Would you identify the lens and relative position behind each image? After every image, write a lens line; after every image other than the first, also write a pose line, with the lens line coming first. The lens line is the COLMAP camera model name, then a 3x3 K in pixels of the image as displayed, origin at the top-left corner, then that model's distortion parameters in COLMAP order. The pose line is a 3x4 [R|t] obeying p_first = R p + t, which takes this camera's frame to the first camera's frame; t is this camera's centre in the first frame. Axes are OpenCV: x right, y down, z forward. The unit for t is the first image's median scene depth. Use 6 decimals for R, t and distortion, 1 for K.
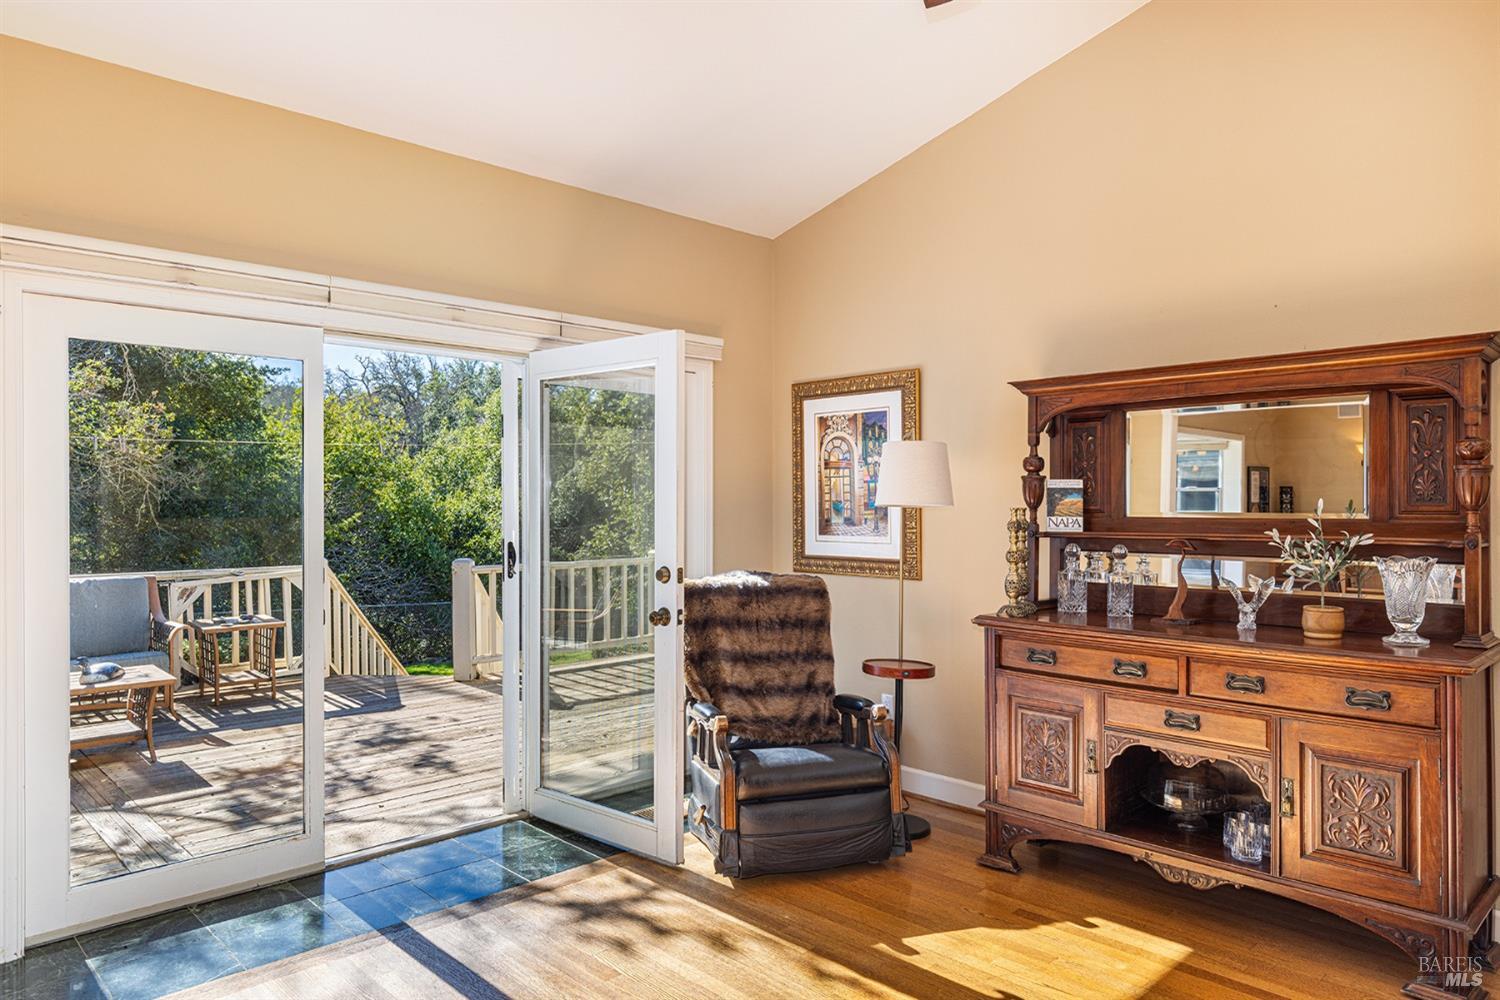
lens RADIAL K [[948.5, 0, 759.6], [0, 948.5, 505.9], [0, 0, 1]] dist [-0.002558, -0.000649]
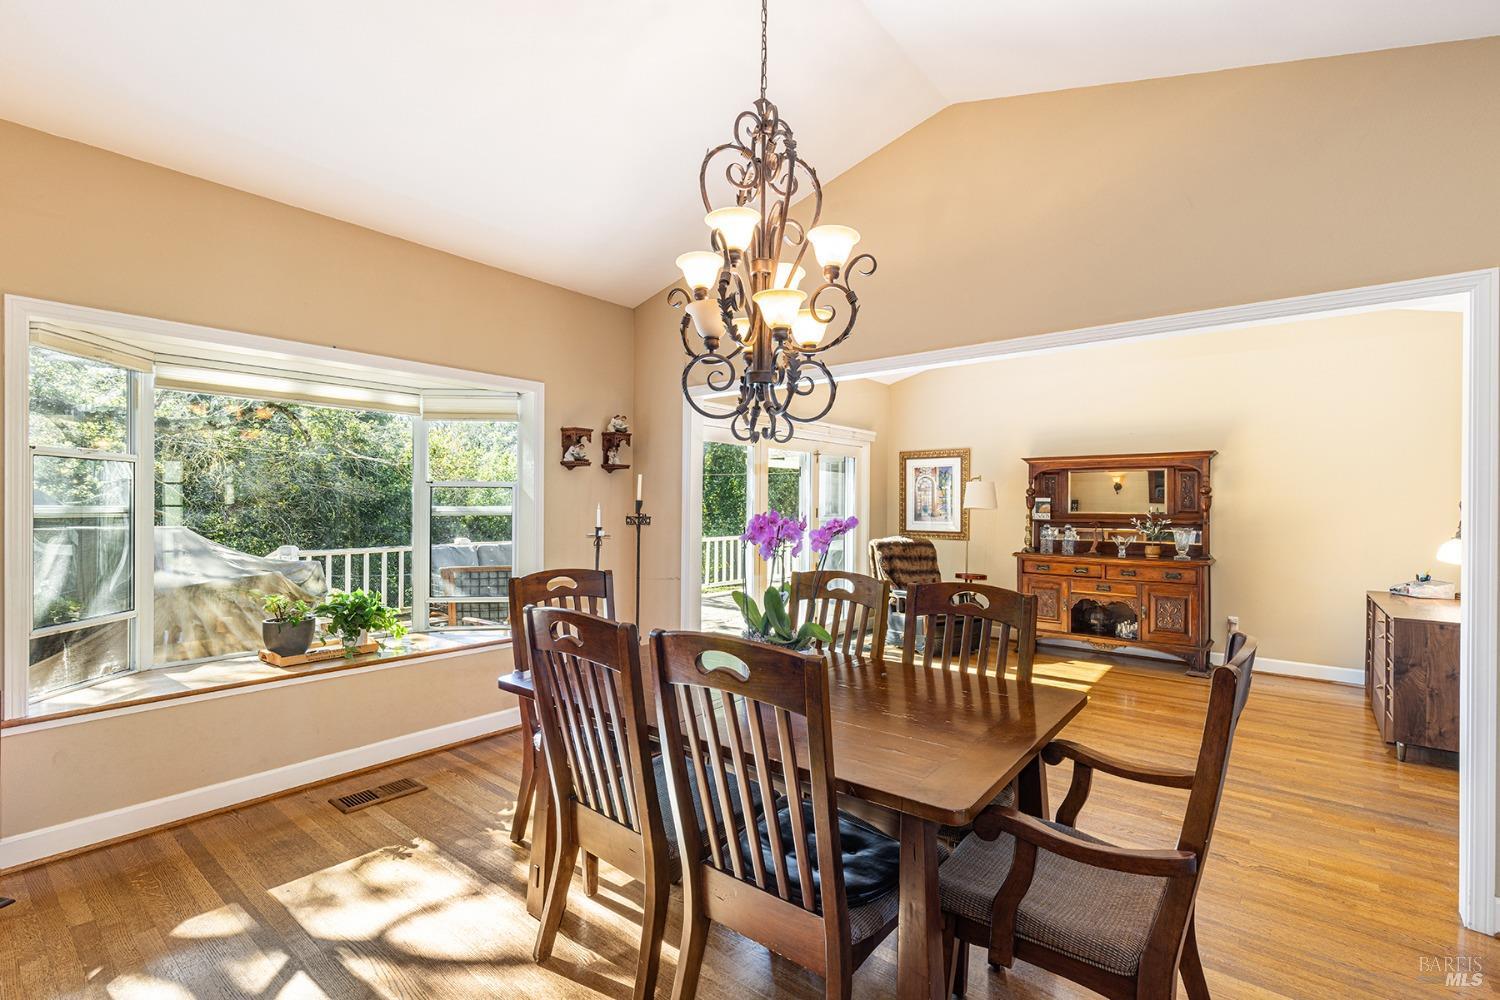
lens RADIAL K [[672.1, 0, 741.1], [0, 672.1, 504.0], [0, 0, 1]] dist [0.002807, 0.000483]
pose [[0.995627, 0.007770, 0.093097, -0.624551], [-0.007337, 0.999961, -0.004983, 0.001930], [-0.093132, 0.004278, 0.995645, -0.670818]]
